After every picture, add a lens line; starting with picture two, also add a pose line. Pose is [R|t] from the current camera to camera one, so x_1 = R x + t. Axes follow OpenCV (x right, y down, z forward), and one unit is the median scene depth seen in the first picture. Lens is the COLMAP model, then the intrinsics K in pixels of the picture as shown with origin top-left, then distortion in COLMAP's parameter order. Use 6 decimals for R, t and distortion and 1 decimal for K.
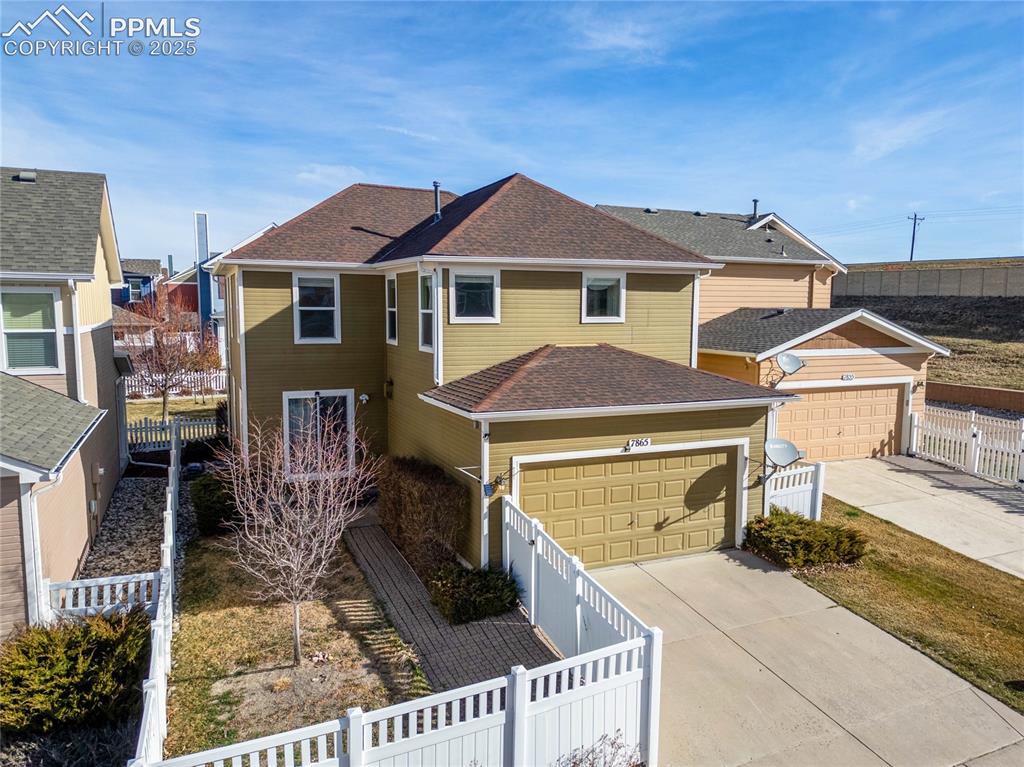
lens RADIAL K [[720.4, 0, 512.0], [0, 720.4, 383.5], [0, 0, 1]] dist [0.069517, -0.064607]
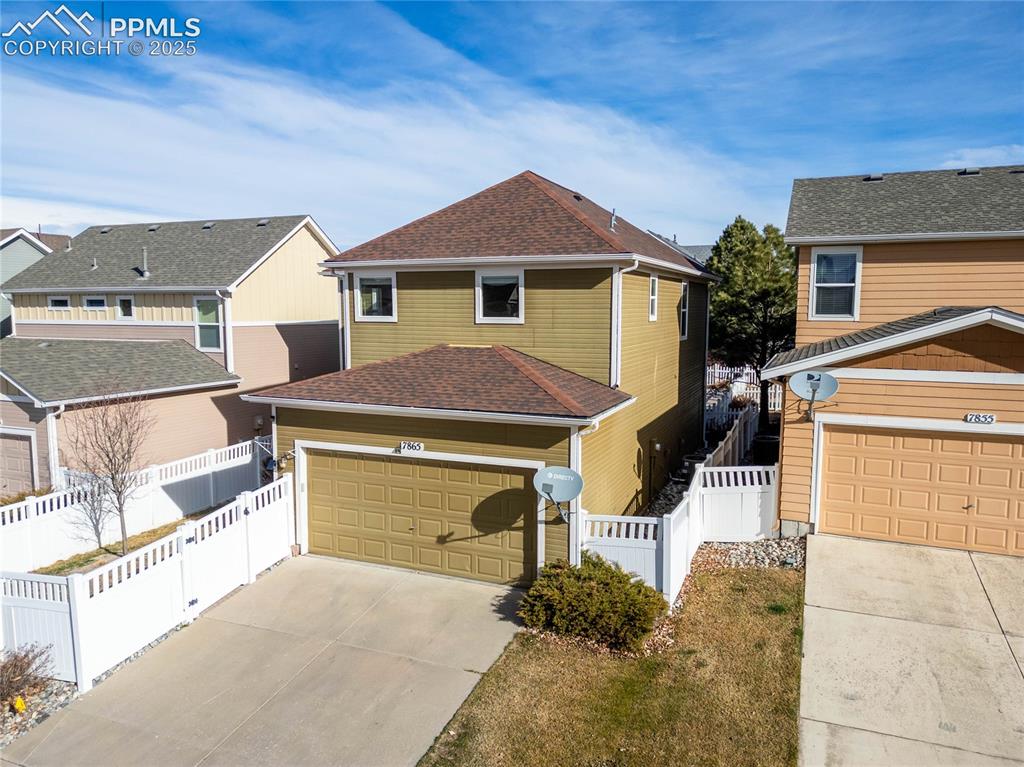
lens RADIAL K [[720.4, 0, 512.0], [0, 720.4, 383.5], [0, 0, 1]] dist [0.069517, -0.064607]
pose [[0.684955, 0.071281, -0.725090, 0.893516], [-0.075840, 0.996772, 0.026347, -0.034563], [0.724628, 0.036944, 0.688149, 0.396941]]
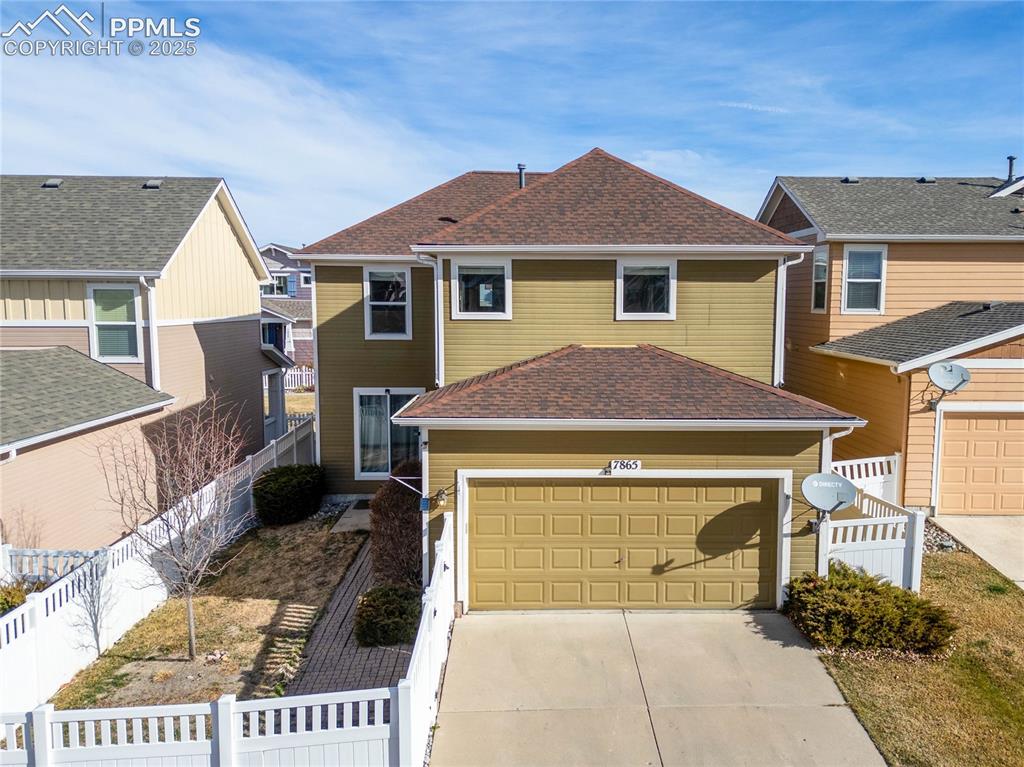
lens RADIAL K [[788.2, 0, 549.9], [0, 788.2, 385.8], [0, 0, 1]] dist [0.073319, -0.075258]
pose [[0.926662, 0.038505, -0.373919, 0.398868], [-0.038915, 0.999222, 0.006457, -0.010212], [0.373877, 0.008567, 0.927439, 0.119297]]
